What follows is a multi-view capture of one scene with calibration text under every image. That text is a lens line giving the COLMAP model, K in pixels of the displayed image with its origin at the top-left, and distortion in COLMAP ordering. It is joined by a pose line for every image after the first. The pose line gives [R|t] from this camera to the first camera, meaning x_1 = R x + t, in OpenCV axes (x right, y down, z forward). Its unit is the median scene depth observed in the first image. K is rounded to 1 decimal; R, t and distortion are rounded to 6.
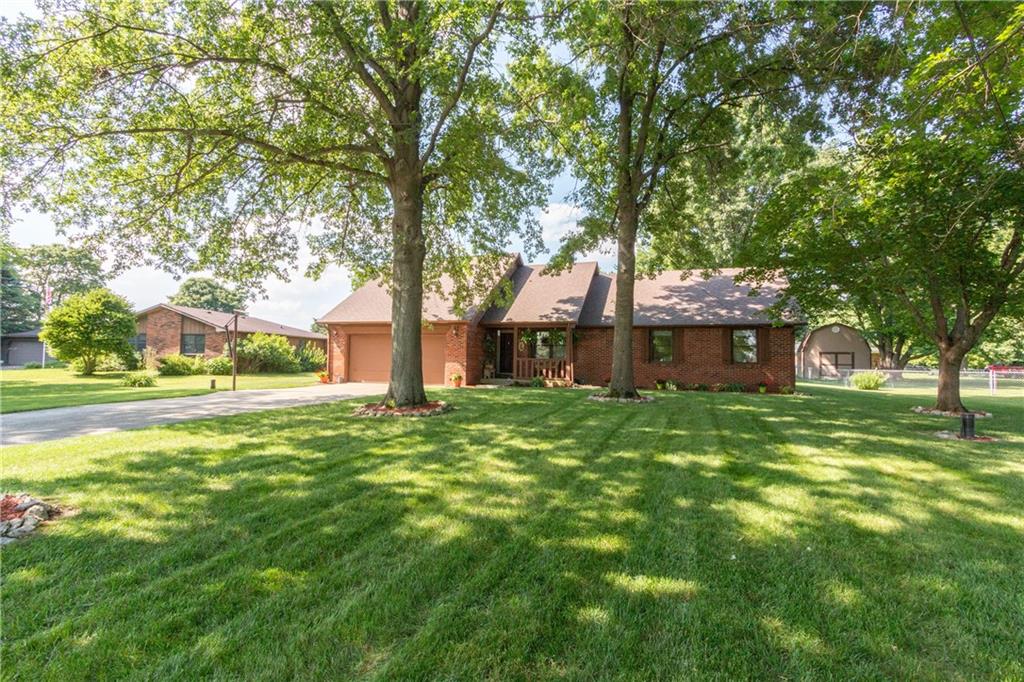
lens RADIAL K [[470.7, 0, 515.9], [0, 470.7, 342.4], [0, 0, 1]] dist [0.003058, -0.000318]
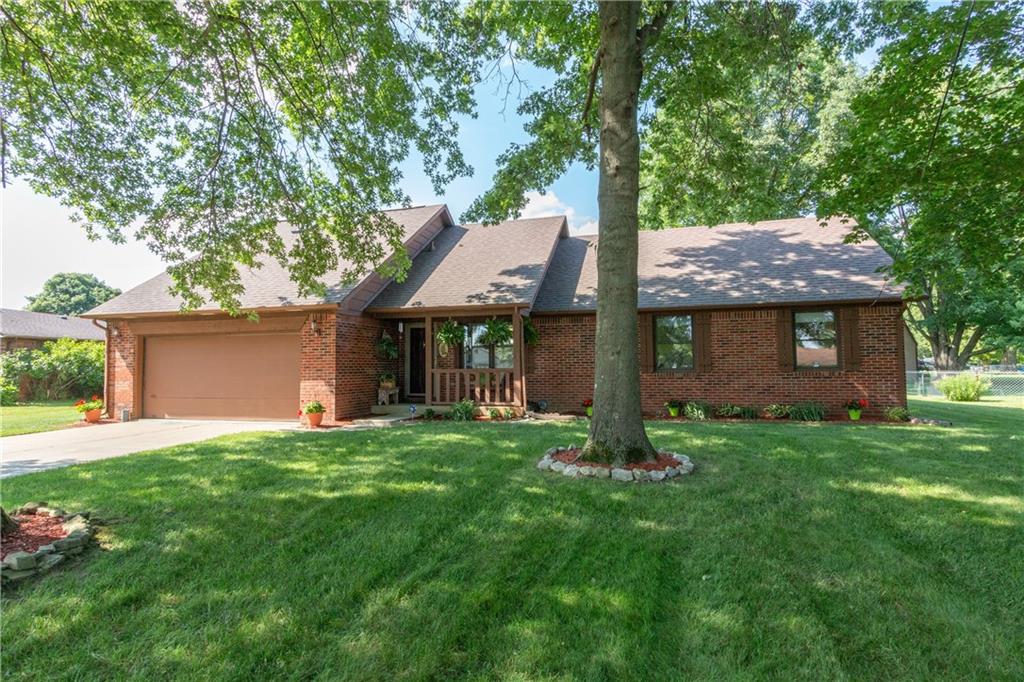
lens RADIAL K [[561.5, 0, 509.6], [0, 561.5, 341.7], [0, 0, 1]] dist [0.000466, -0.000496]
pose [[0.998056, -0.023353, 0.057783, 0.060319], [0.023735, 0.999701, -0.005921, 0.005363], [-0.057627, 0.007281, 0.998312, 0.299223]]
